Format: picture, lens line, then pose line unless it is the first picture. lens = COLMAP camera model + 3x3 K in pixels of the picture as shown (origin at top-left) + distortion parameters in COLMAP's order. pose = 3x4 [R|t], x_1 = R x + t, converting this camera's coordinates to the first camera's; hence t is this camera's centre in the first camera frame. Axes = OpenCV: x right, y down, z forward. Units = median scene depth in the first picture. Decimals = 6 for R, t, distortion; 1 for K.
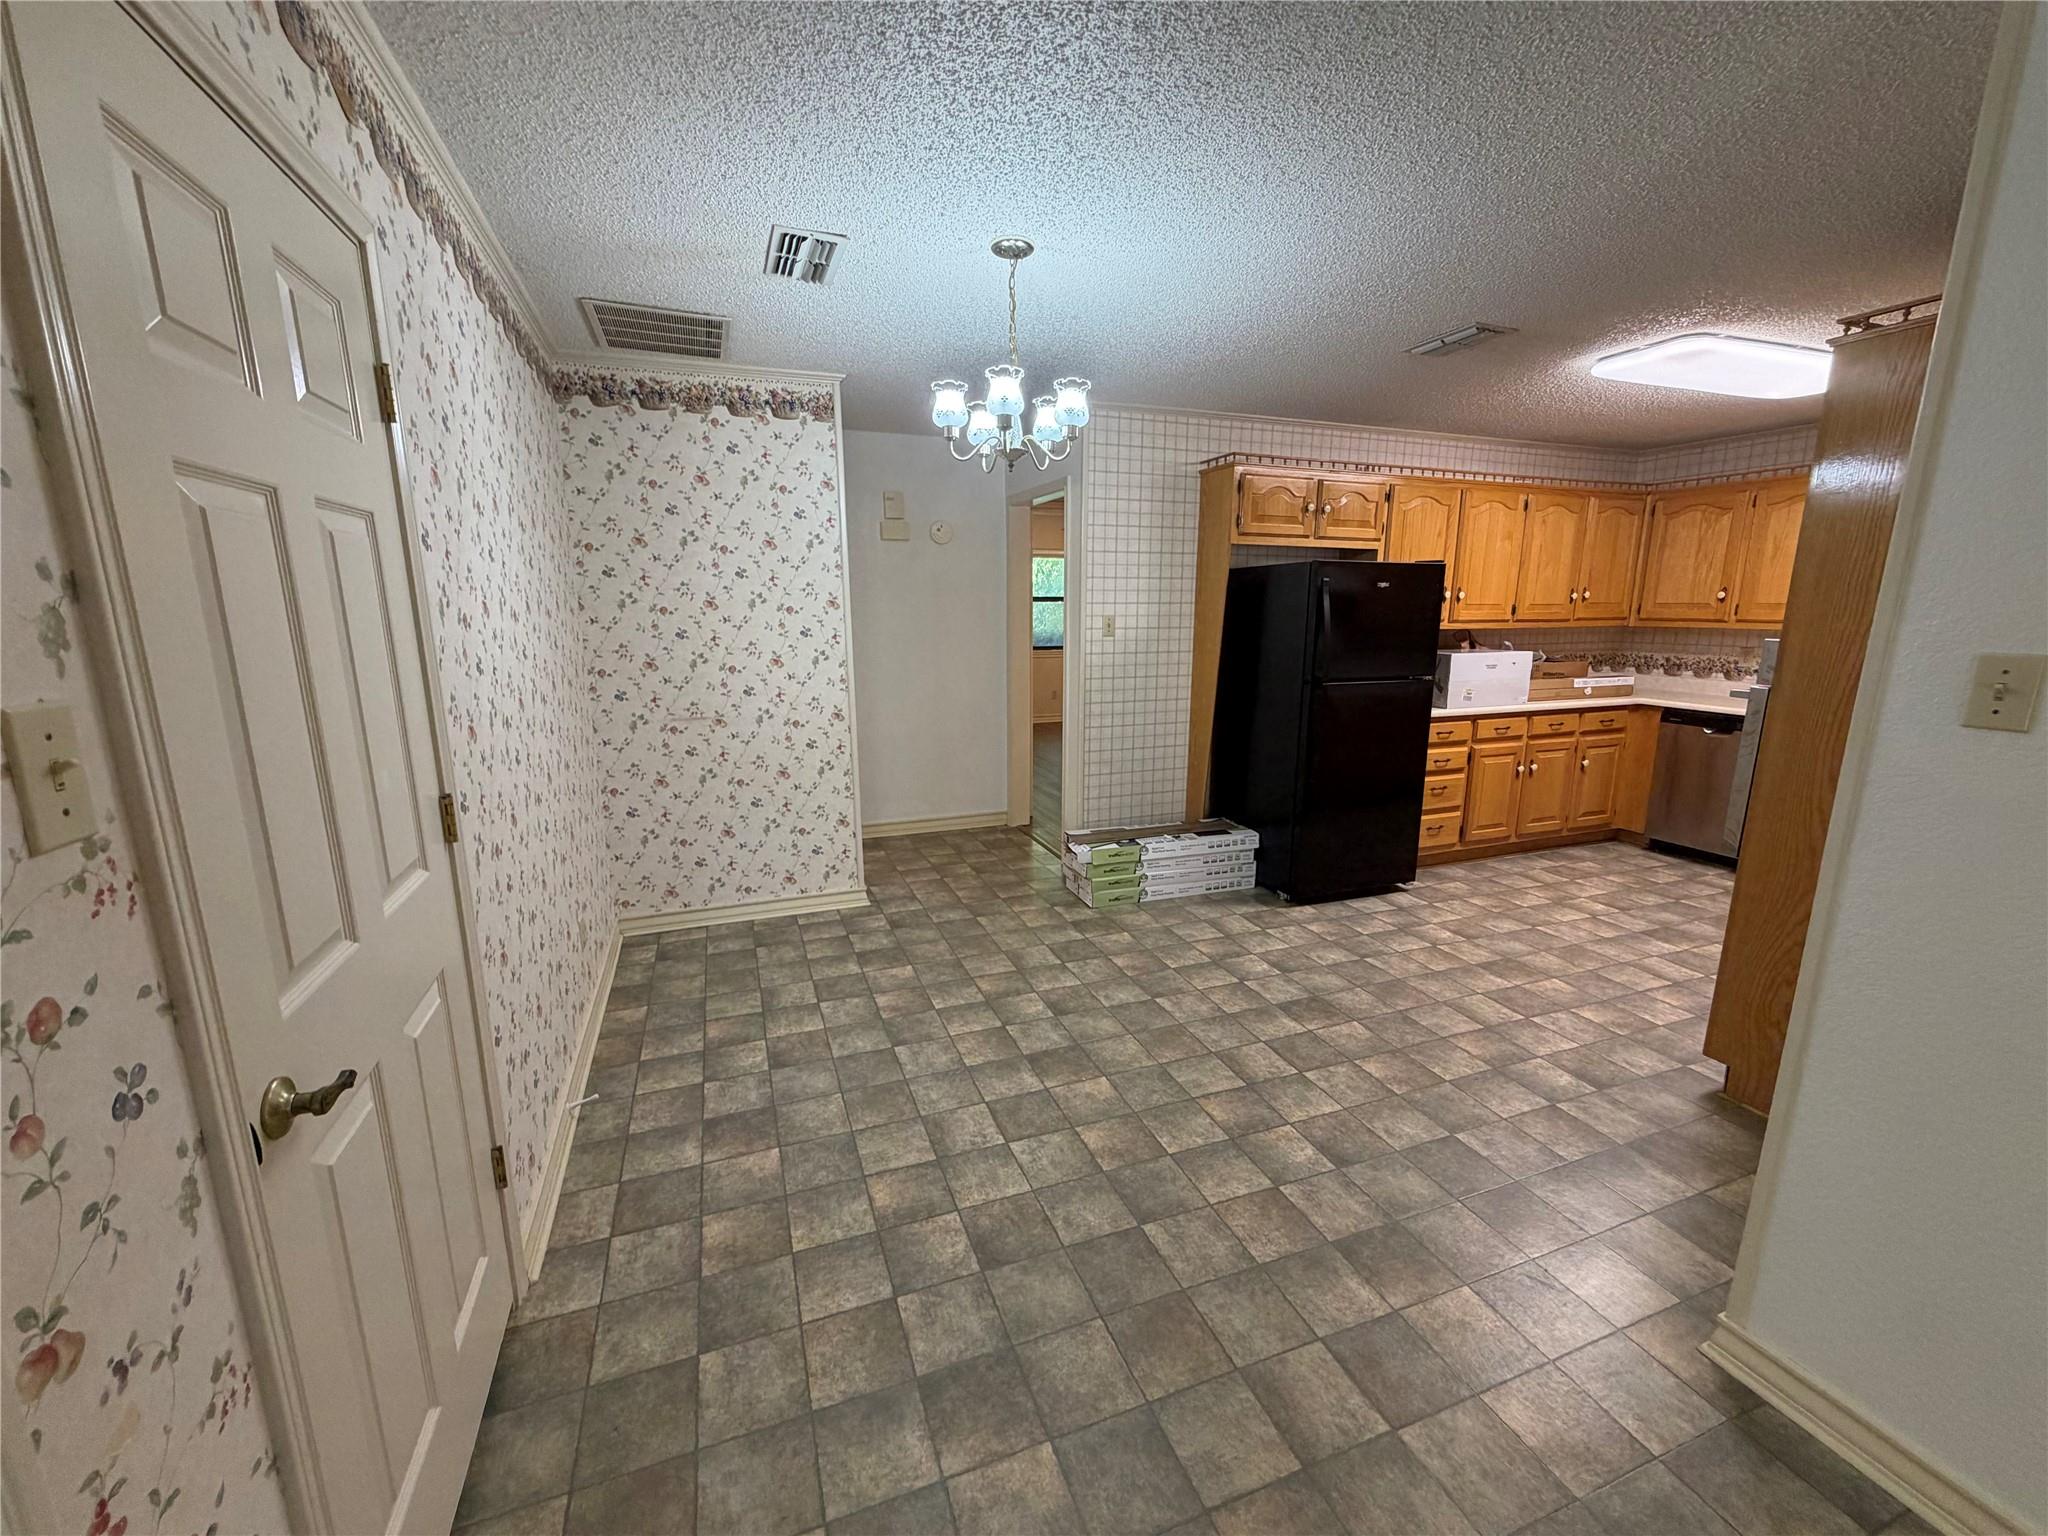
lens RADIAL K [[818.3, 0, 1019.9], [0, 818.3, 769.2], [0, 0, 1]] dist [-0.000339, 0.000010]
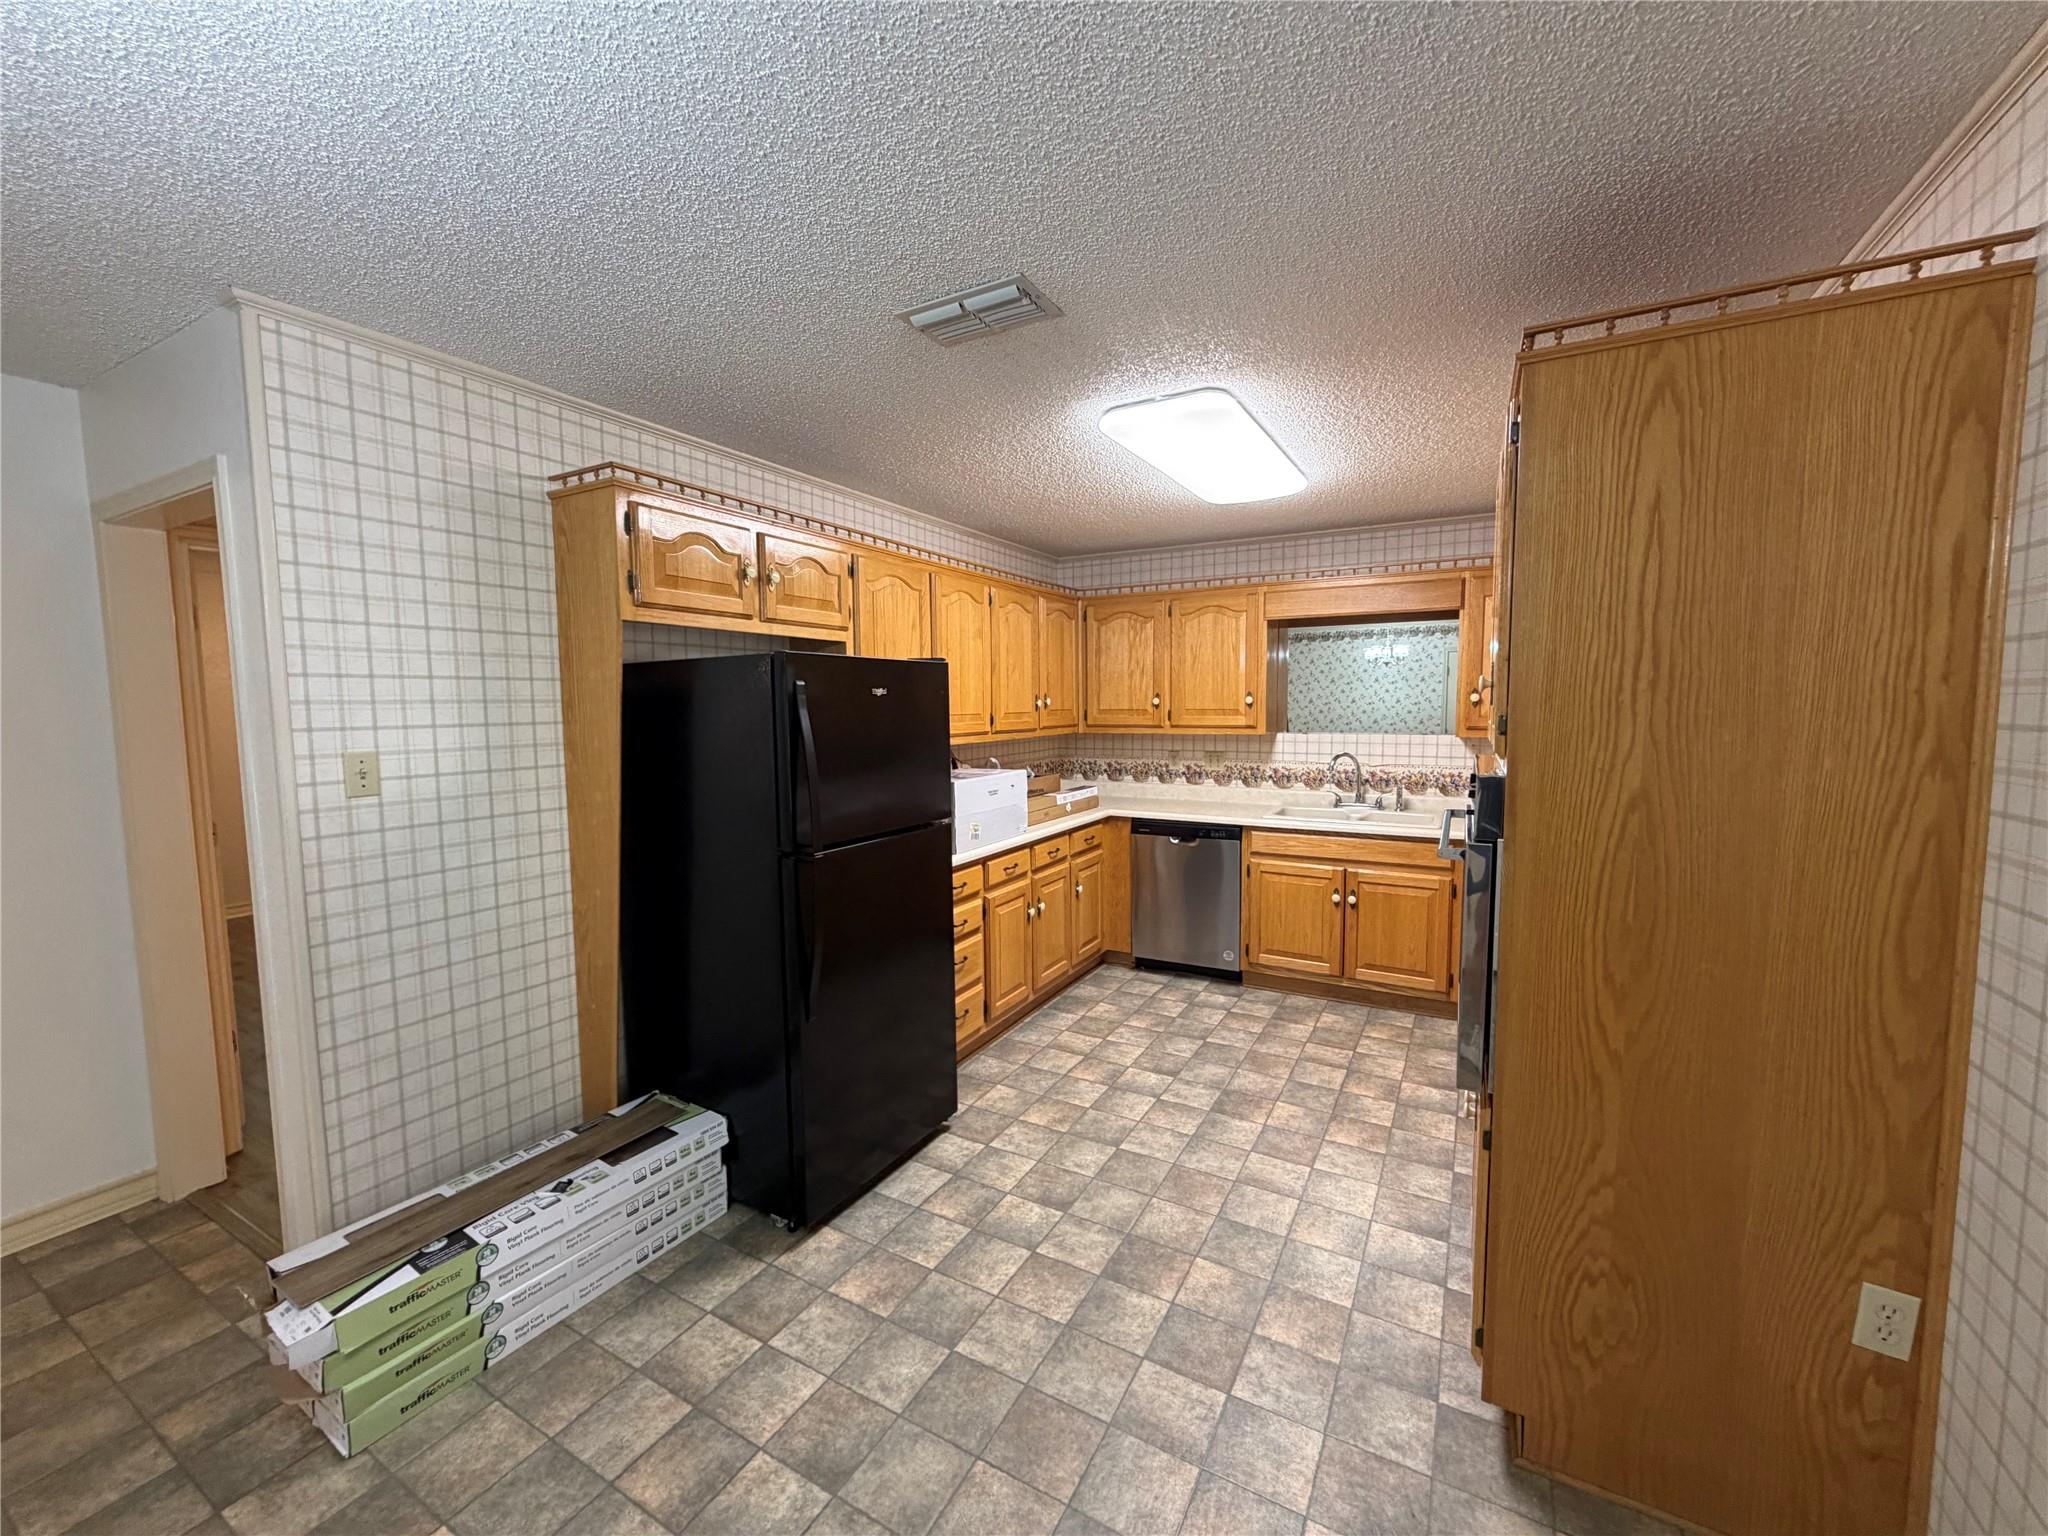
lens RADIAL K [[818.3, 0, 1019.7], [0, 818.3, 770.4], [0, 0, 1]] dist [-0.000339, 0.000010]
pose [[0.767878, -0.060268, 0.637755, 0.096786], [0.135996, 0.988208, -0.070358, -0.090544], [-0.625994, 0.140759, 0.767019, 0.387037]]
